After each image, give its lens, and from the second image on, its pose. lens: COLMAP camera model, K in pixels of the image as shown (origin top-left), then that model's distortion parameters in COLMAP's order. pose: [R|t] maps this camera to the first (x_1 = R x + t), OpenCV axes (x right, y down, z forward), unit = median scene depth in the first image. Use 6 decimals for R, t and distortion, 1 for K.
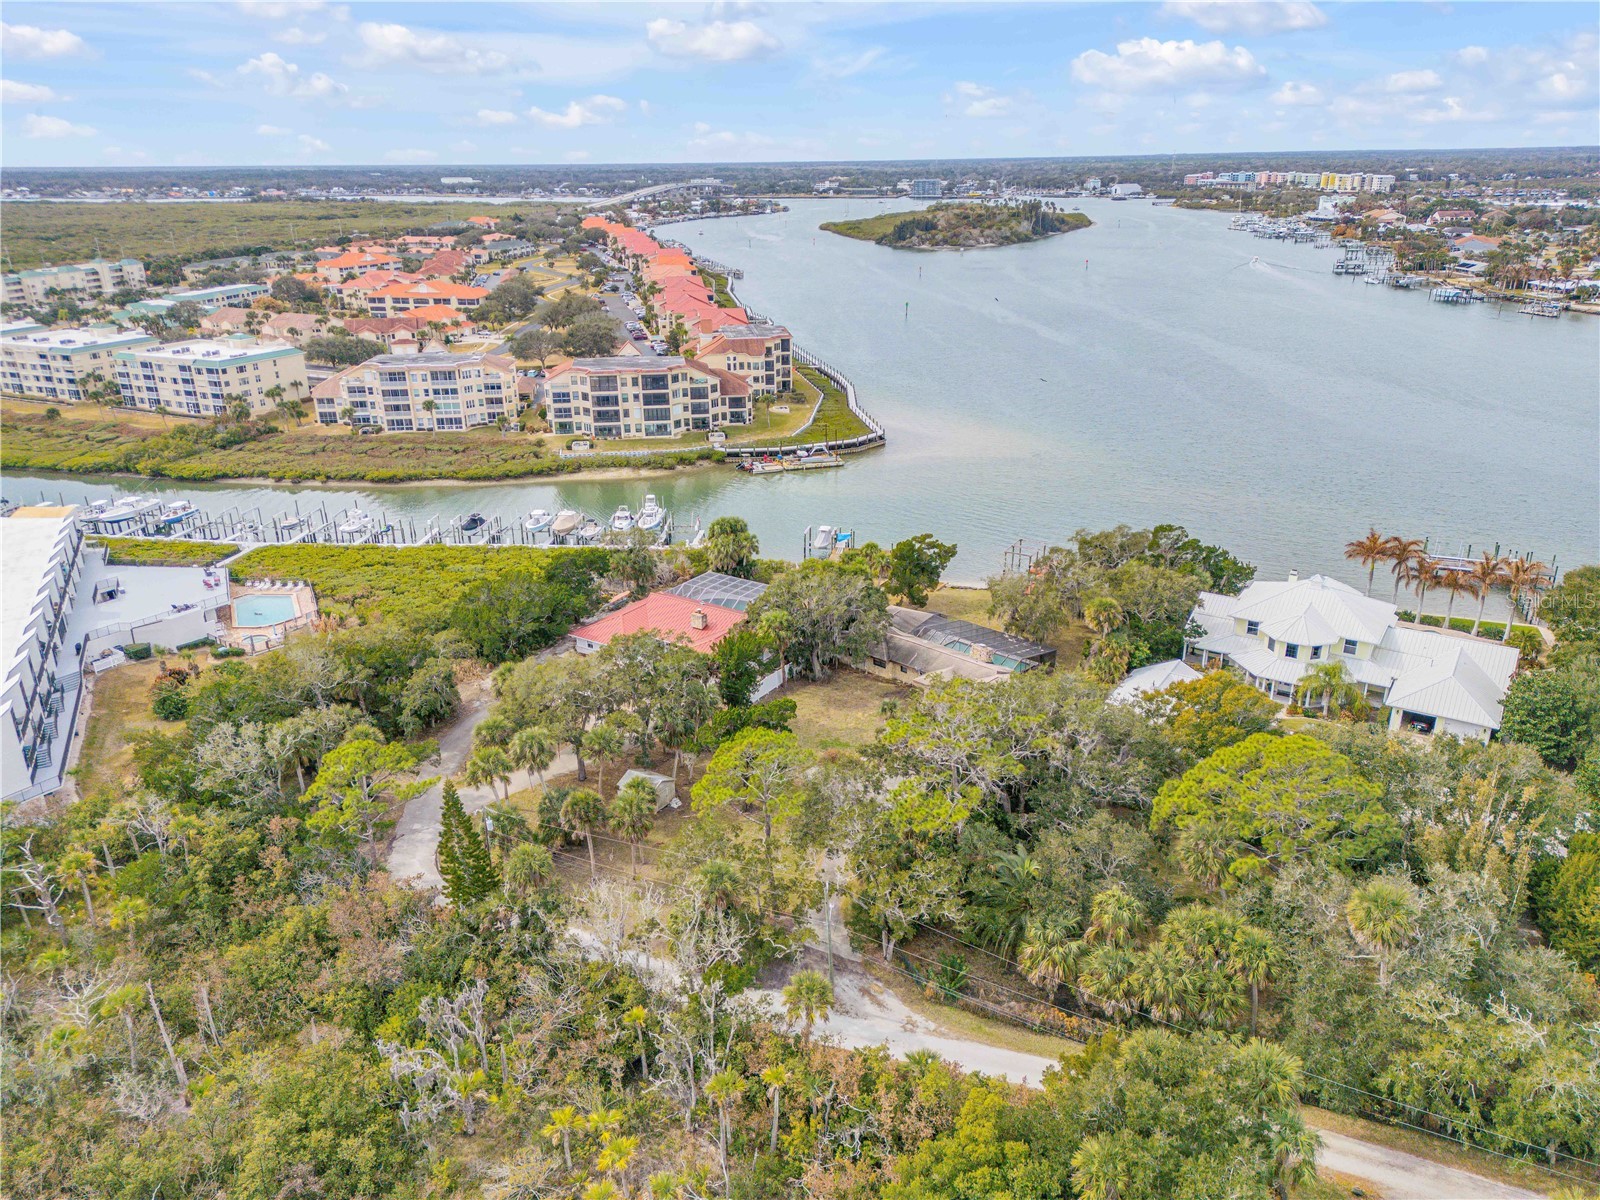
lens RADIAL K [[1112.5, 0, 800.1], [0, 1112.5, 611.2], [0, 0, 1]] dist [0.095381, -0.096312]
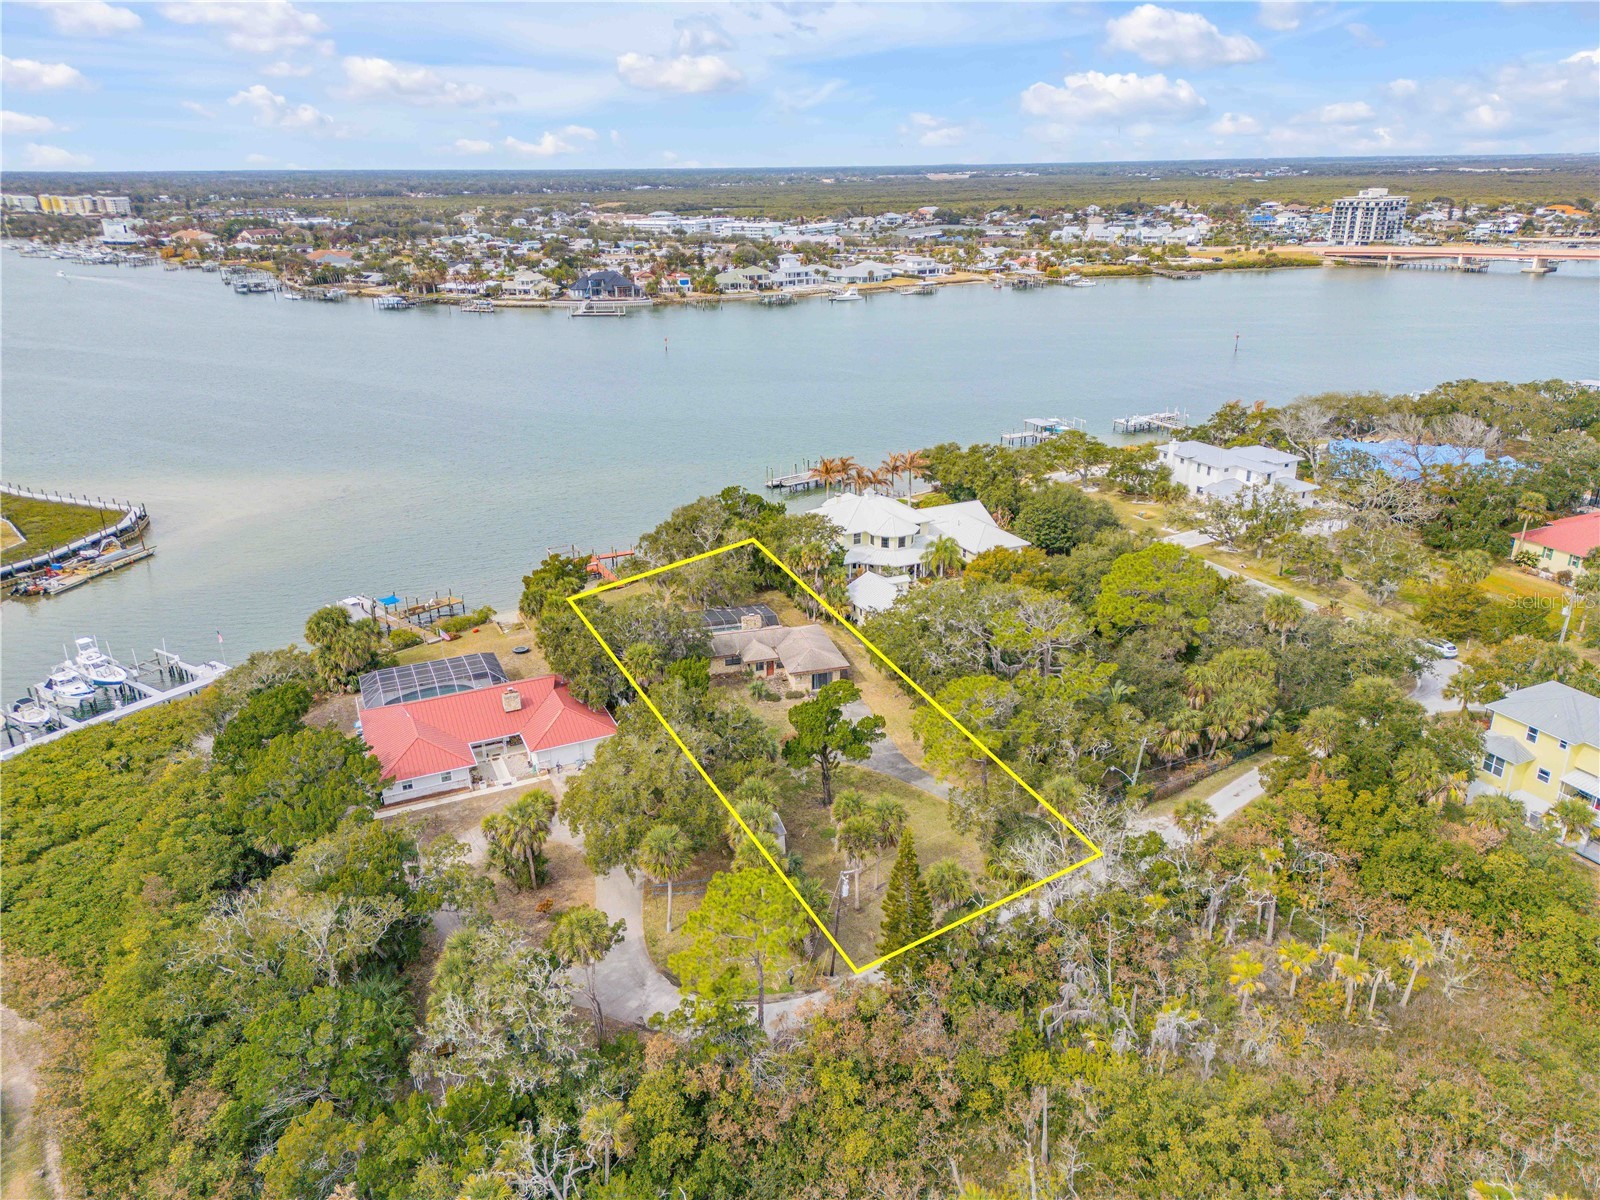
lens RADIAL K [[1117.1, 0, 799.5], [0, 1117.1, 606.5], [0, 0, 1]] dist [0.079380, -0.074603]
pose [[0.525344, -0.305117, 0.794303, -0.349073], [0.322381, 0.935275, 0.146049, -0.062667], [-0.787454, 0.179342, 0.589706, 0.166601]]
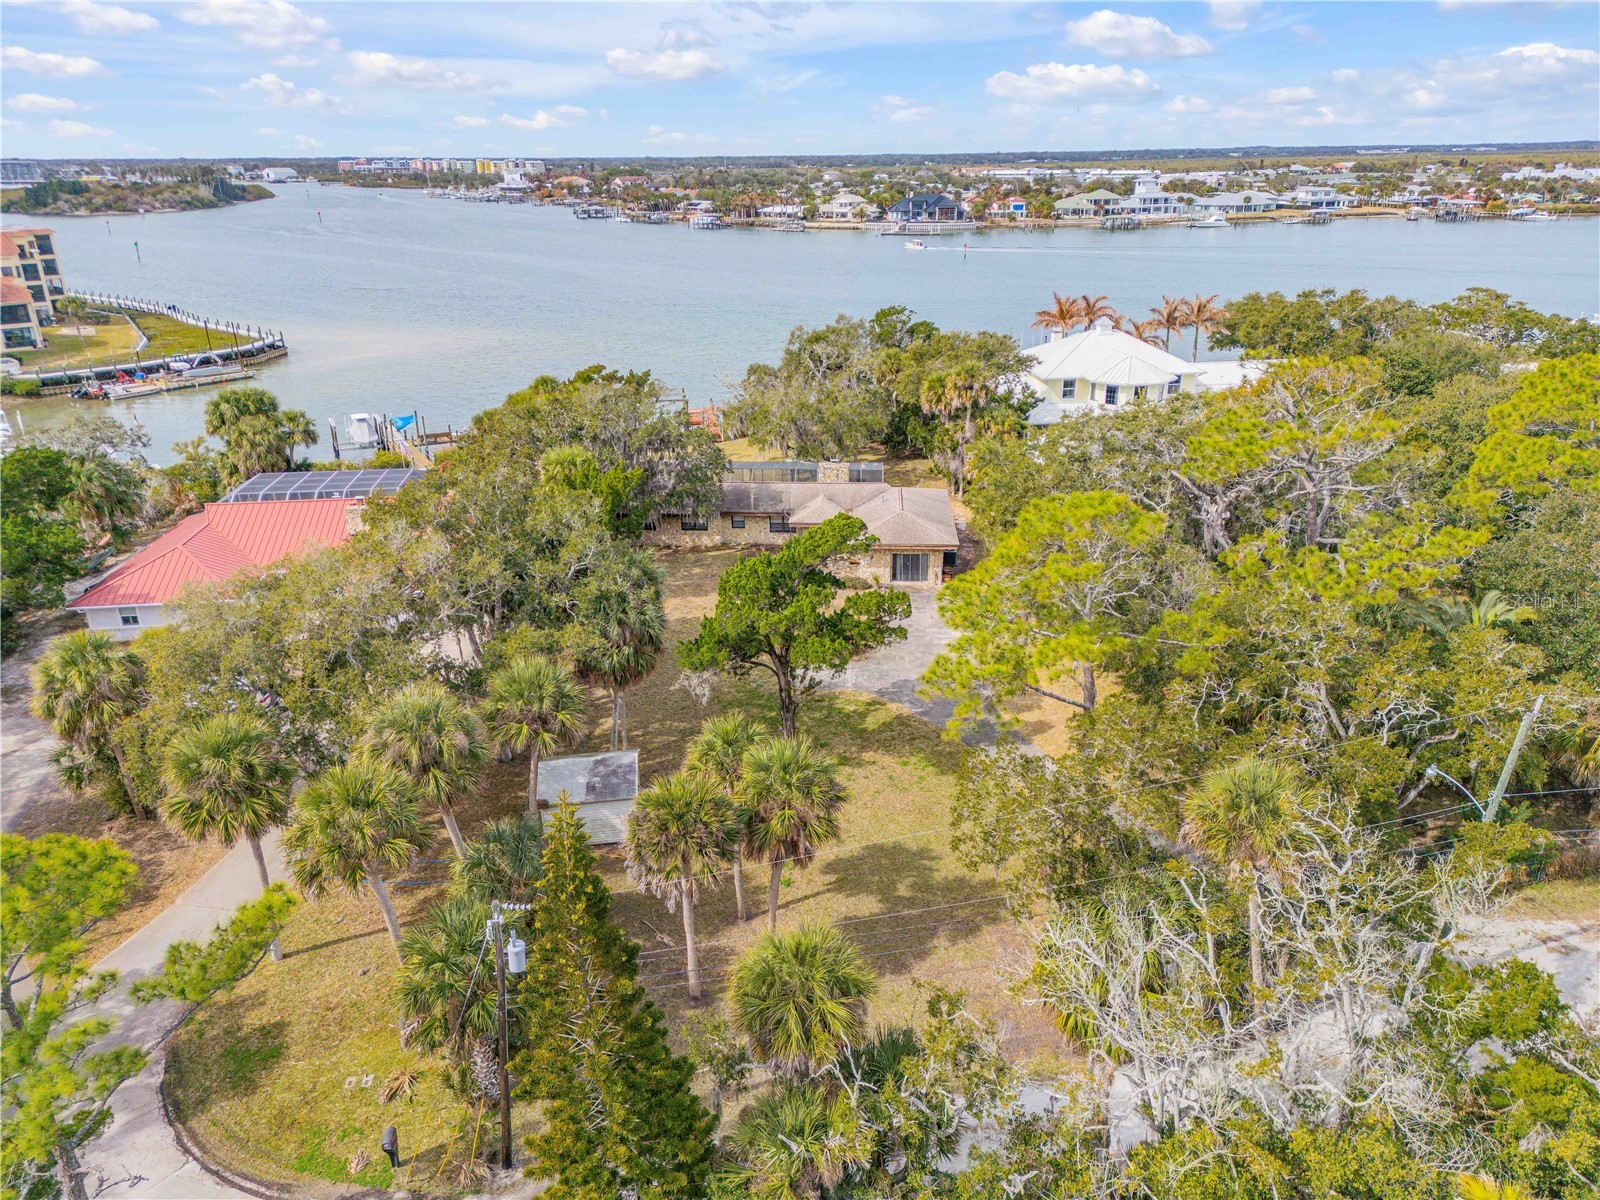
lens RADIAL K [[1117.1, 0, 799.5], [0, 1117.1, 606.5], [0, 0, 1]] dist [0.079380, -0.074603]
pose [[0.768285, -0.234079, 0.595773, -0.141328], [0.240342, 0.968129, 0.070442, 0.032873], [-0.593274, 0.089070, 0.800058, 0.251393]]
